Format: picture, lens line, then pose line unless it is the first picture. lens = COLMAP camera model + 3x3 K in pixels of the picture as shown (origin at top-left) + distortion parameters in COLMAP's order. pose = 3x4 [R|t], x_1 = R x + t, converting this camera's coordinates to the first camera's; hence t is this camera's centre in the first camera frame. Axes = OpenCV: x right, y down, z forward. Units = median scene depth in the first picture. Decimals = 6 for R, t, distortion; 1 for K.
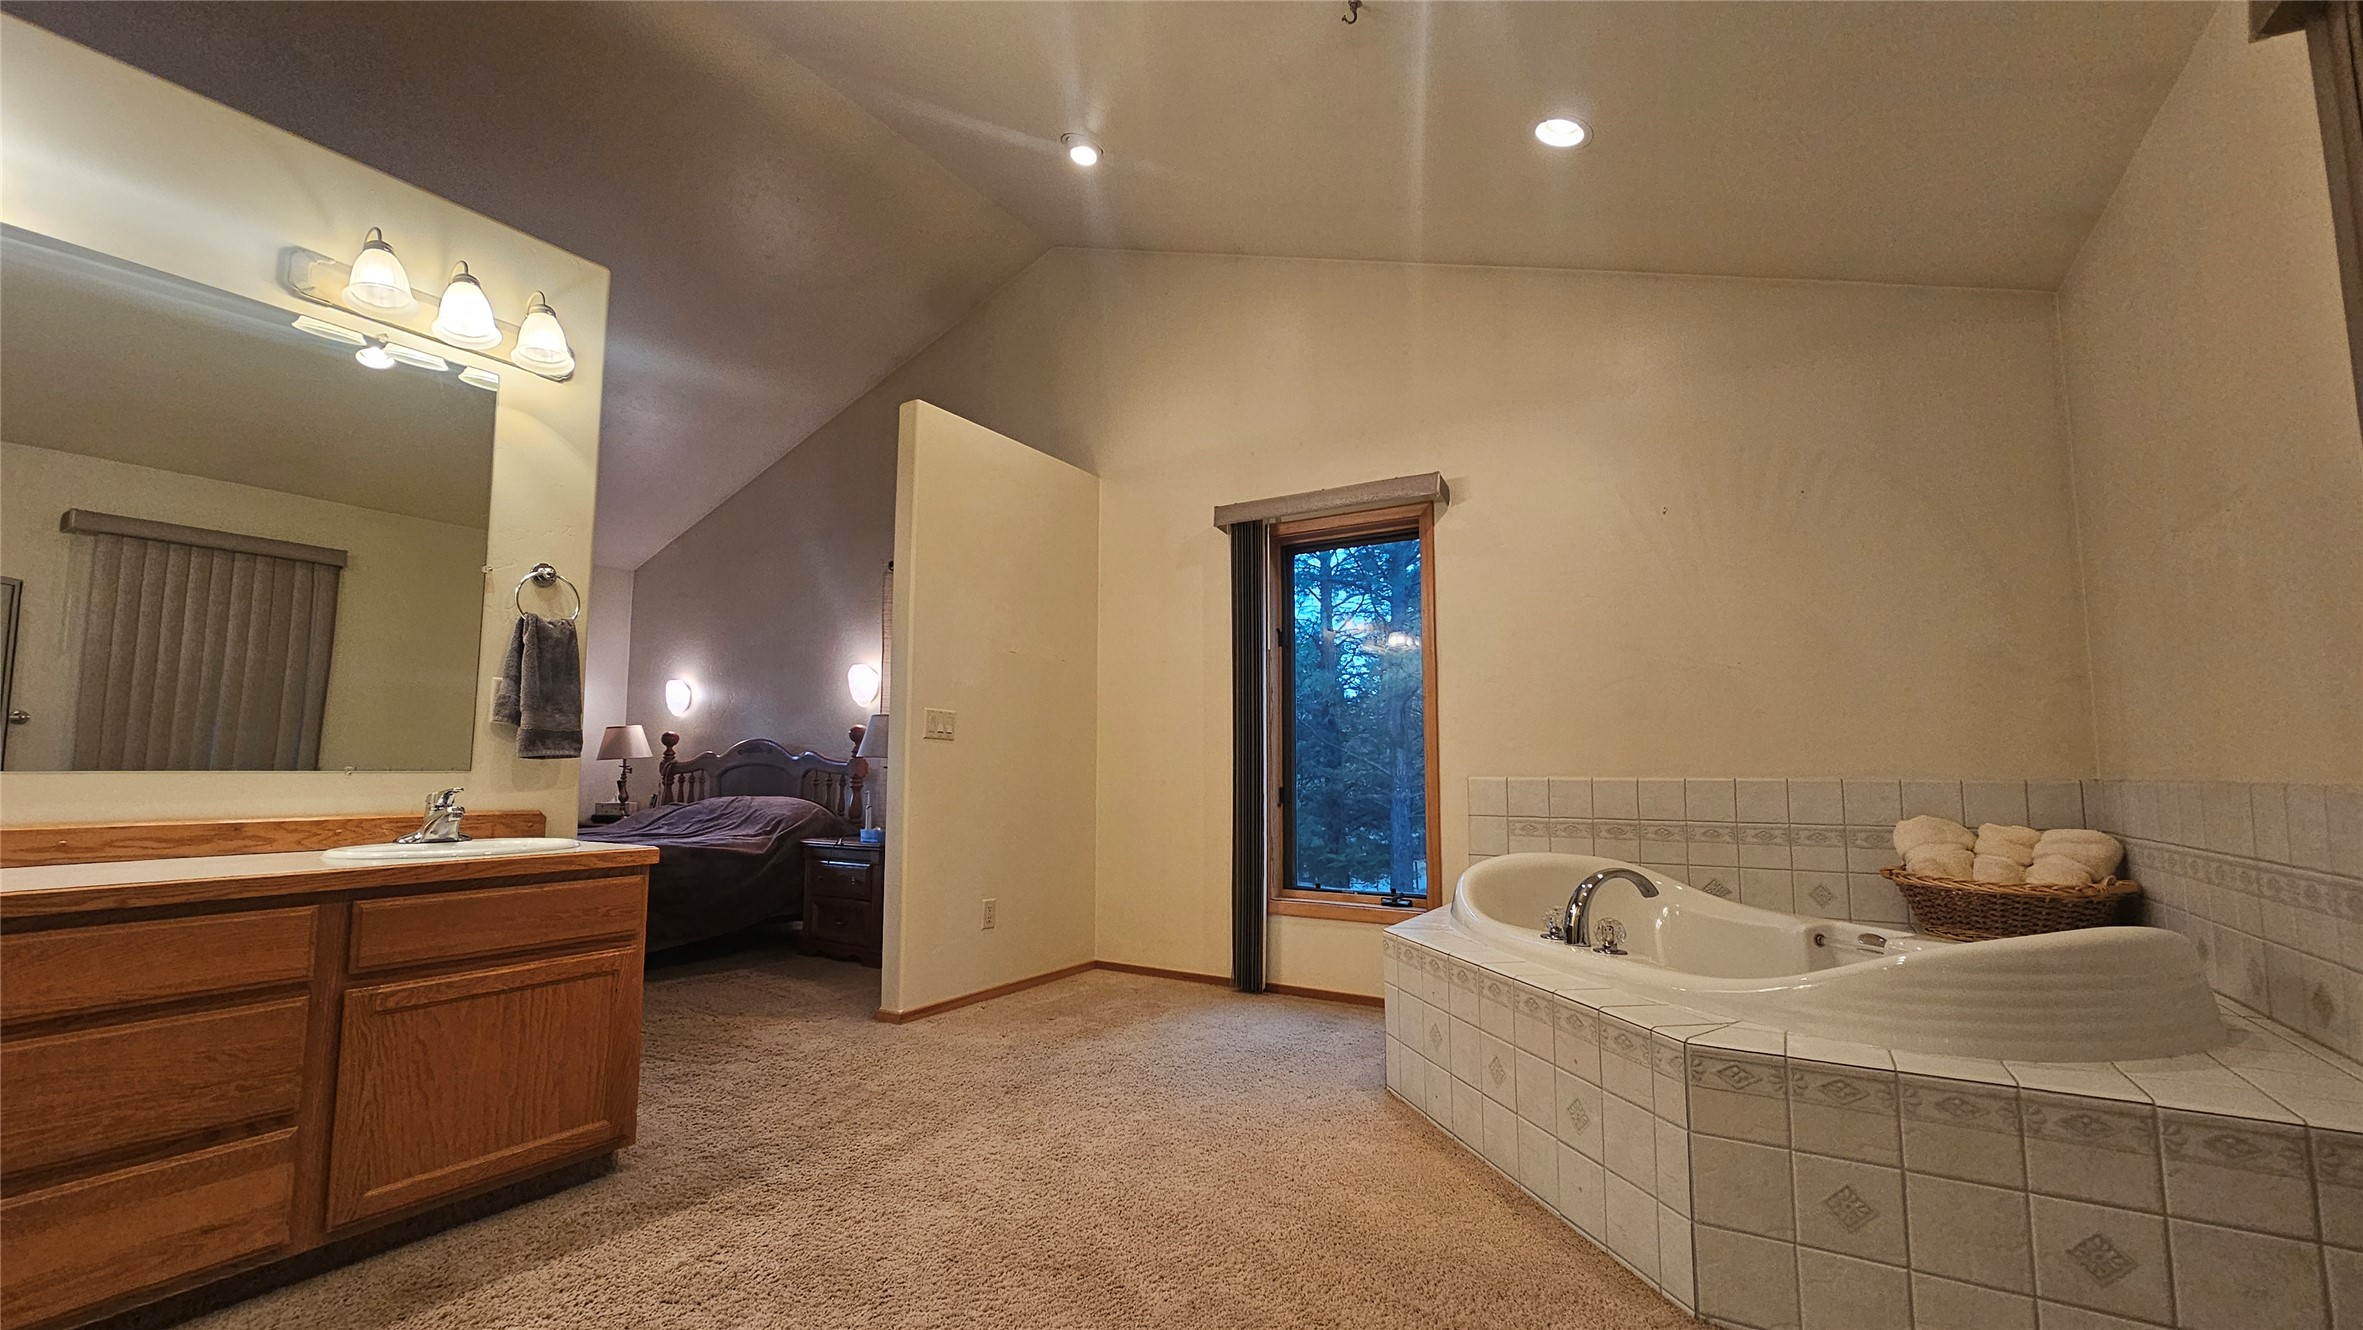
lens RADIAL K [[972.0, 0, 1195.8], [0, 972.0, 669.9], [0, 0, 1]] dist [-0.002304, -0.000307]
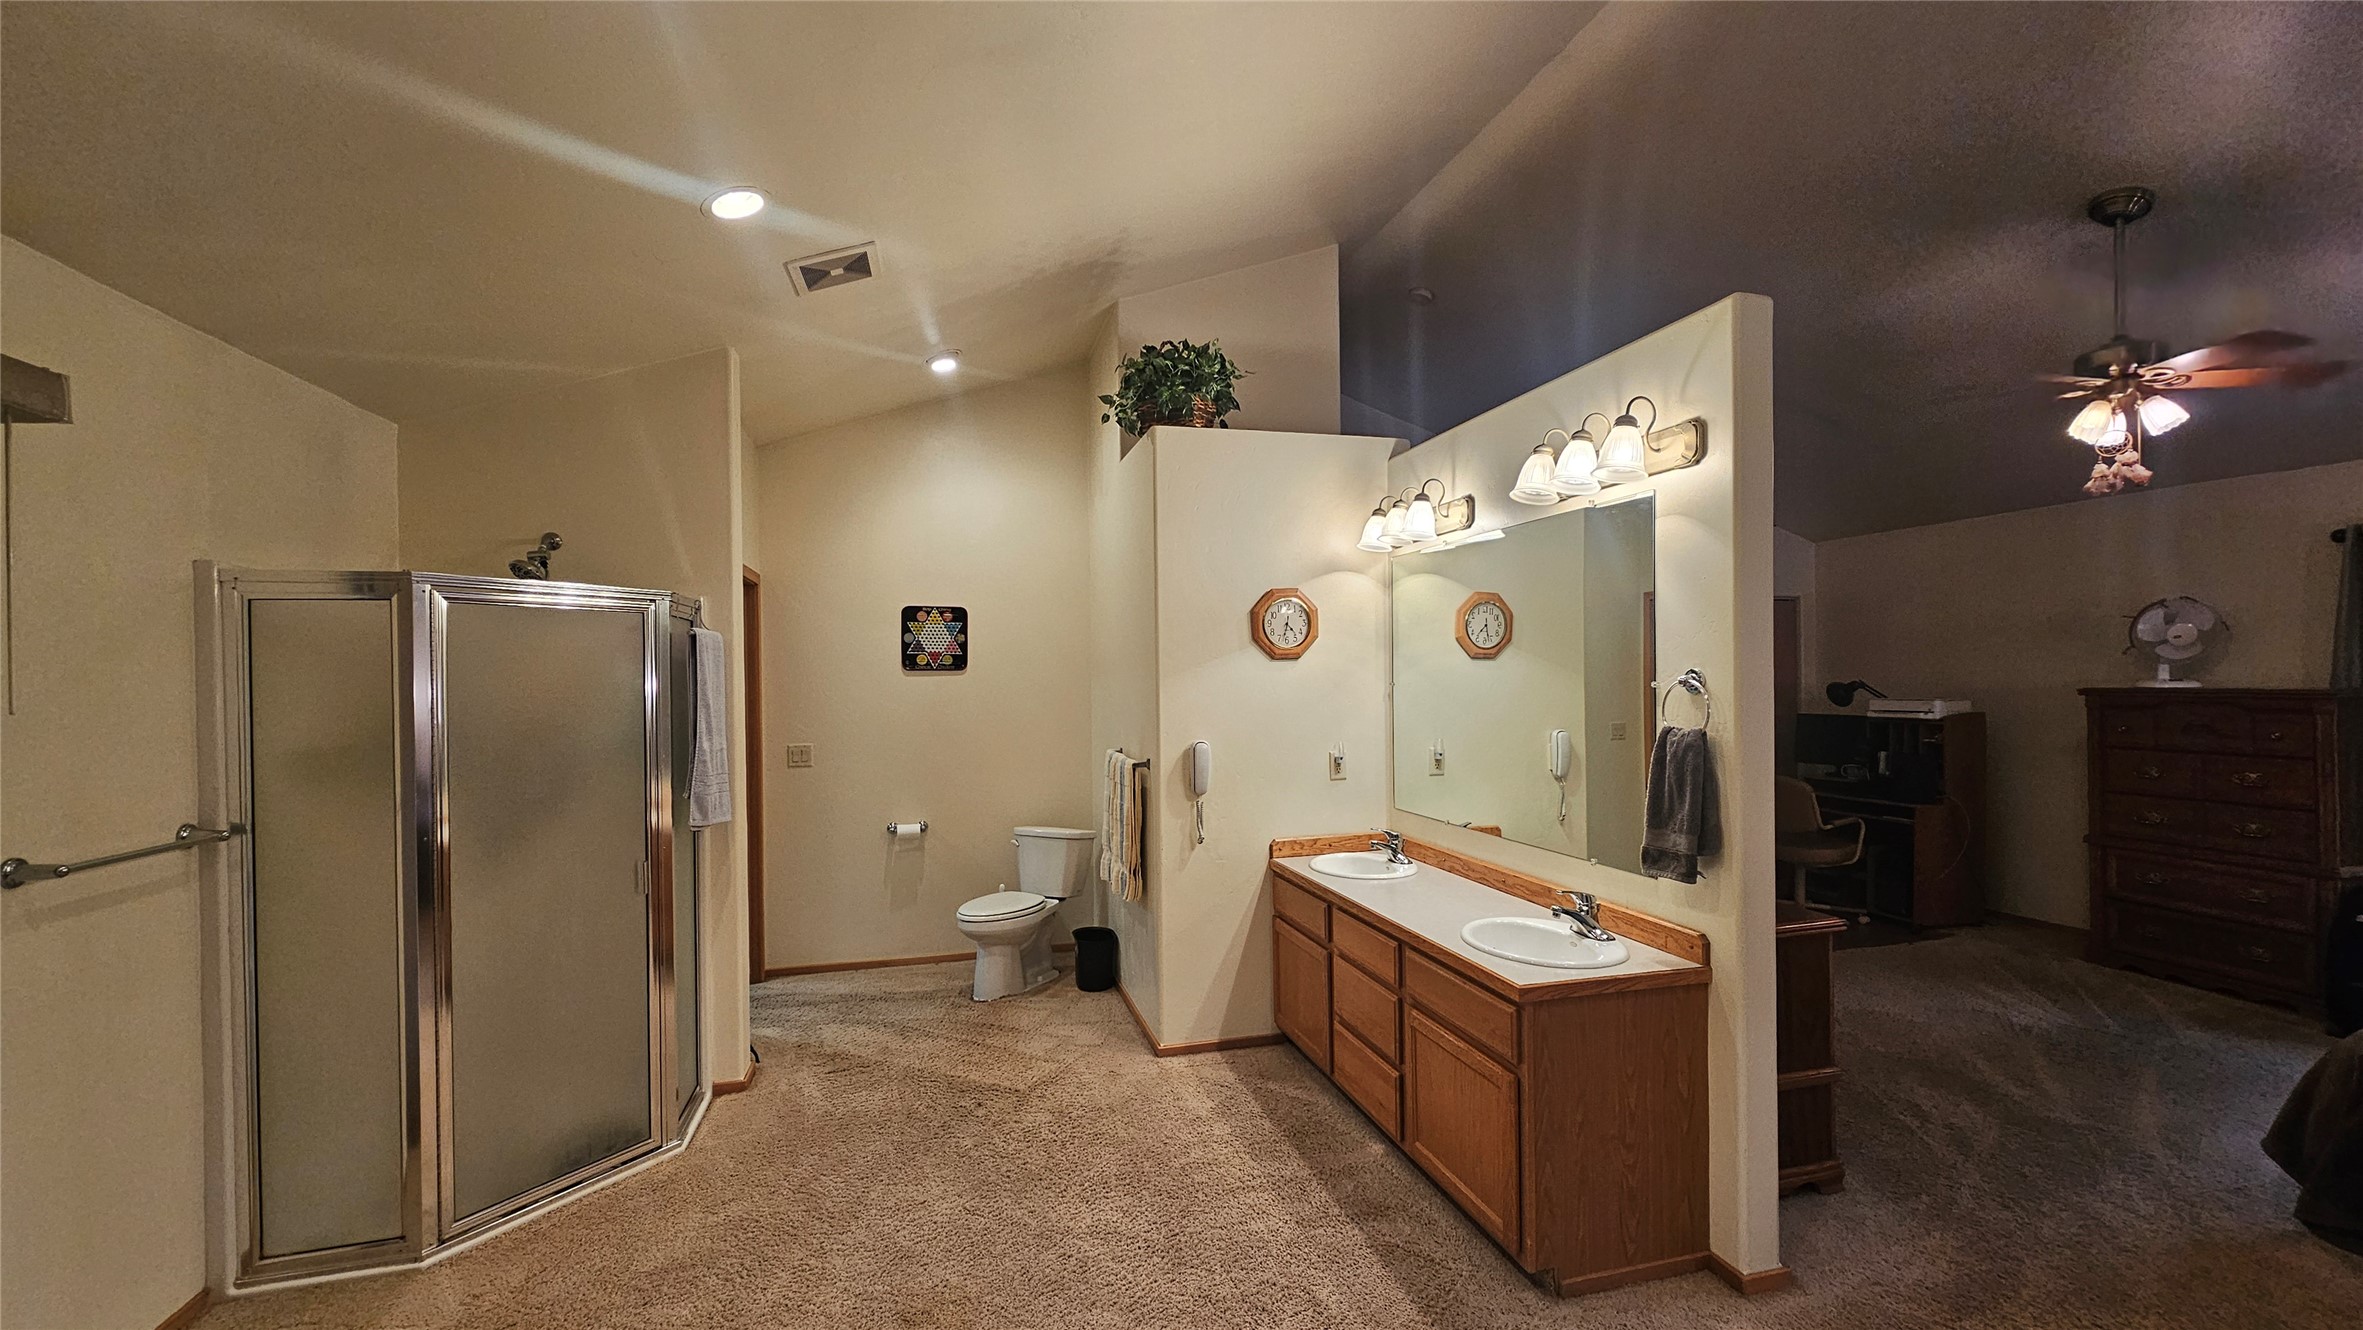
lens RADIAL K [[976.7, 0, 1178.3], [0, 976.7, 677.3], [0, 0, 1]] dist [-0.001101, -0.000039]
pose [[-0.693998, 0.007897, -0.719934, 0.352104], [0.085700, 0.993737, -0.071713, -0.077419], [0.714859, -0.111467, -0.690328, 1.301395]]
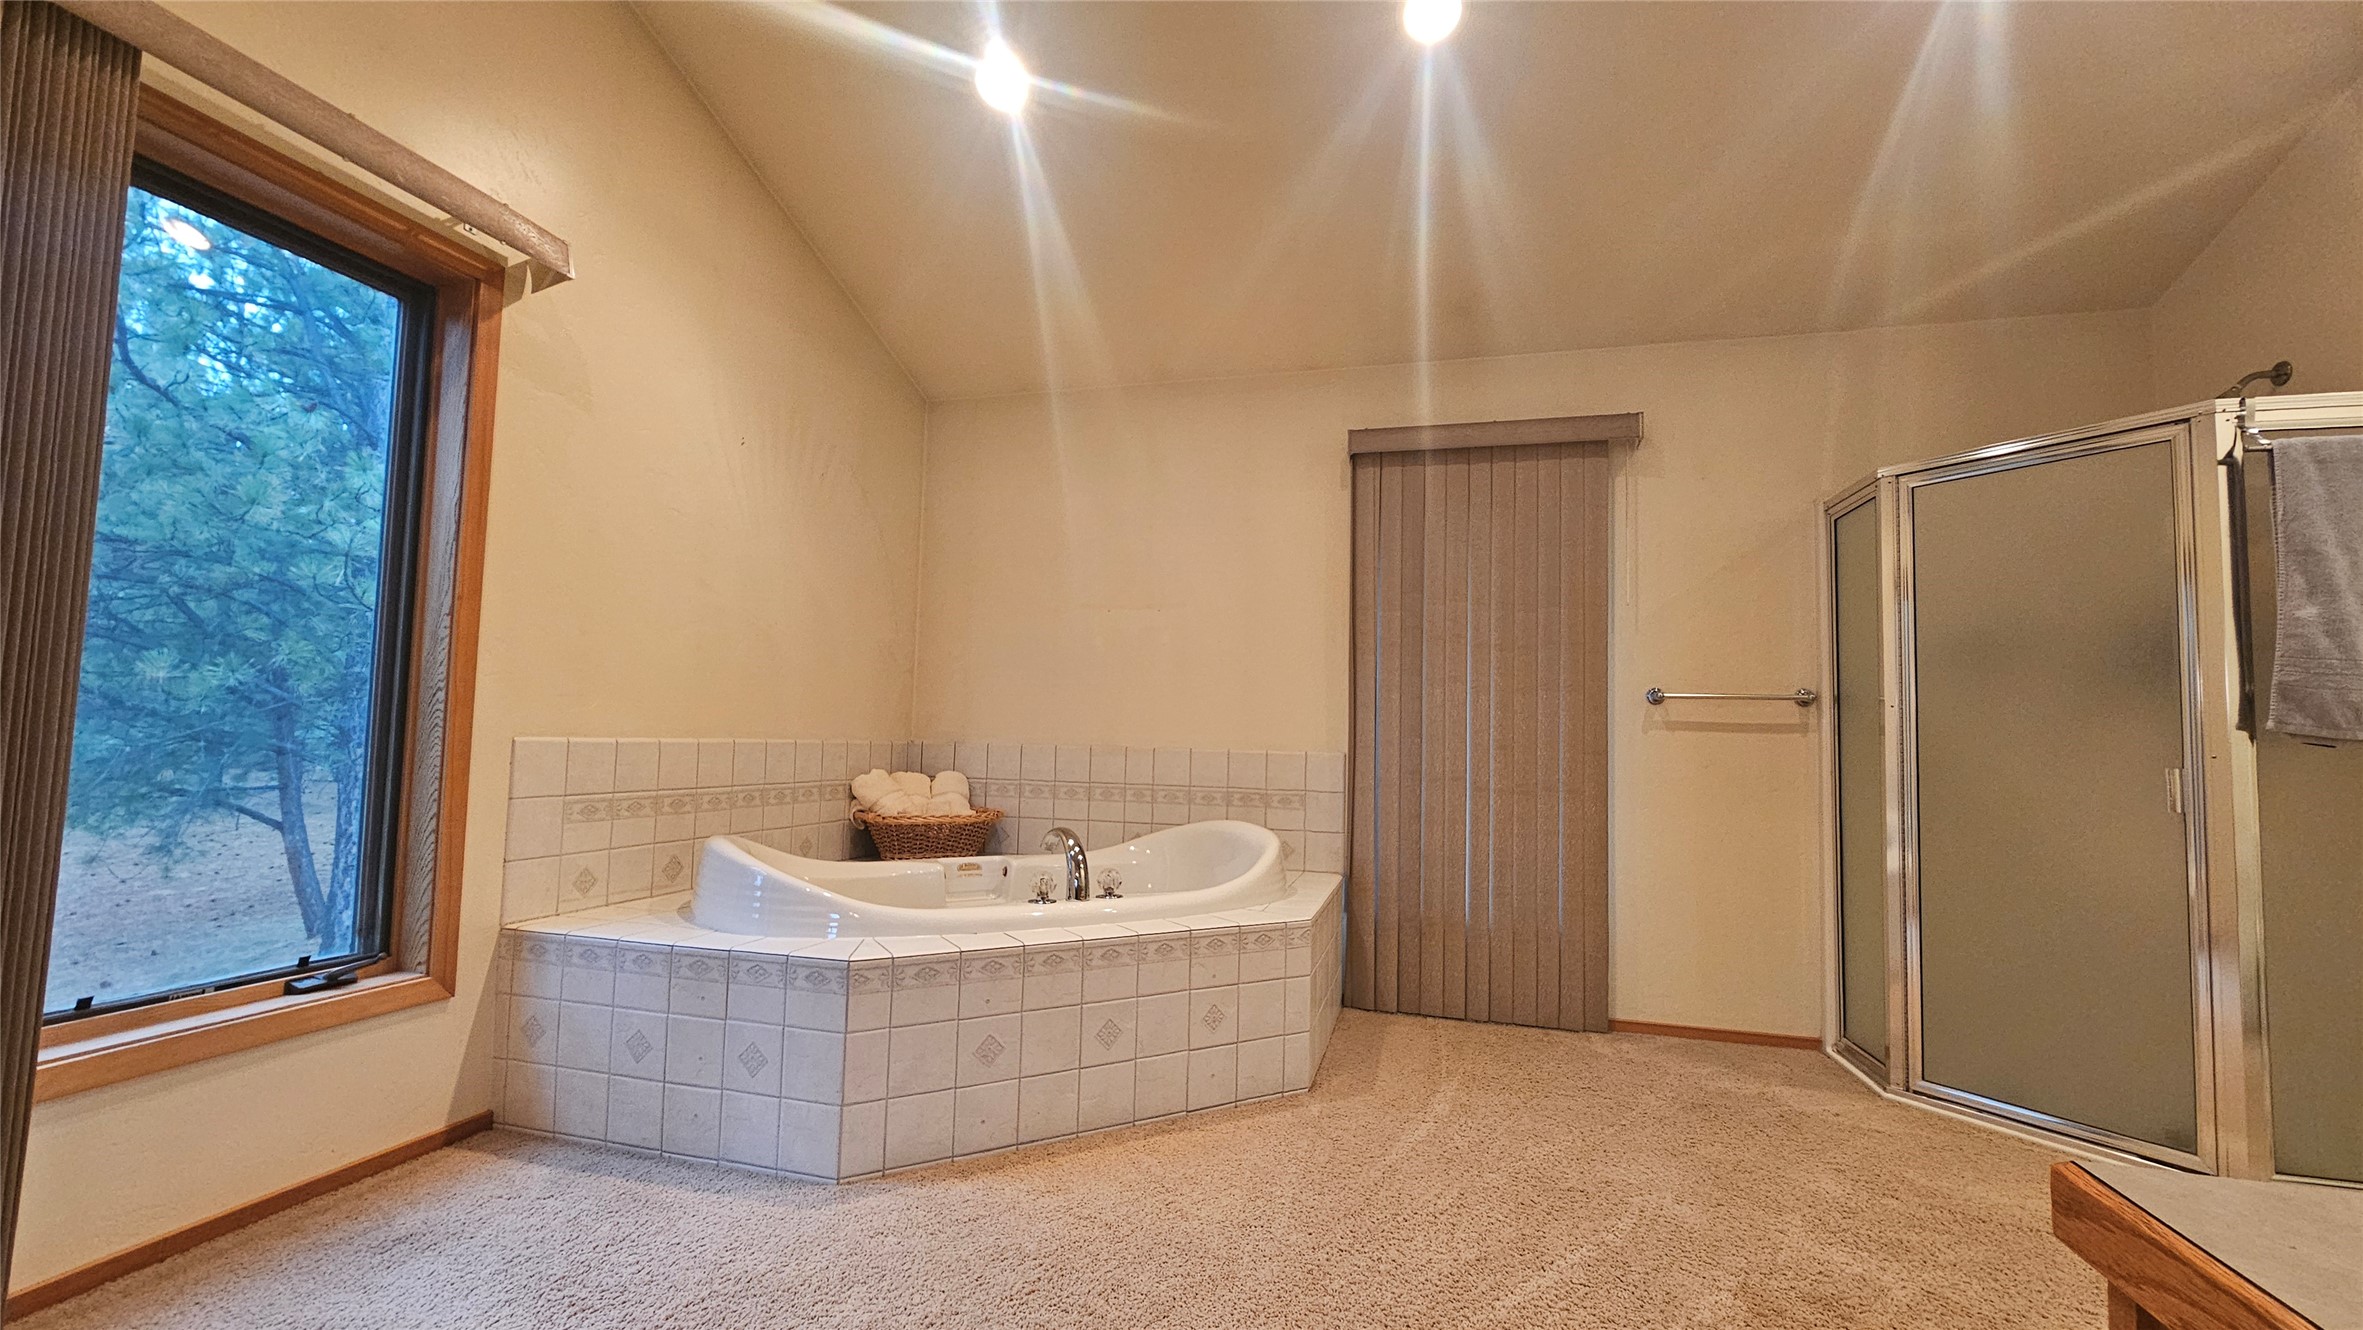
lens RADIAL K [[972.0, 0, 1195.8], [0, 972.0, 669.9], [0, 0, 1]] dist [-0.002304, -0.000307]
pose [[-0.283413, 0.059688, 0.957139, -0.628484], [-0.122519, 0.987629, -0.097868, 0.108134], [-0.951139, -0.145004, -0.272594, 1.092754]]
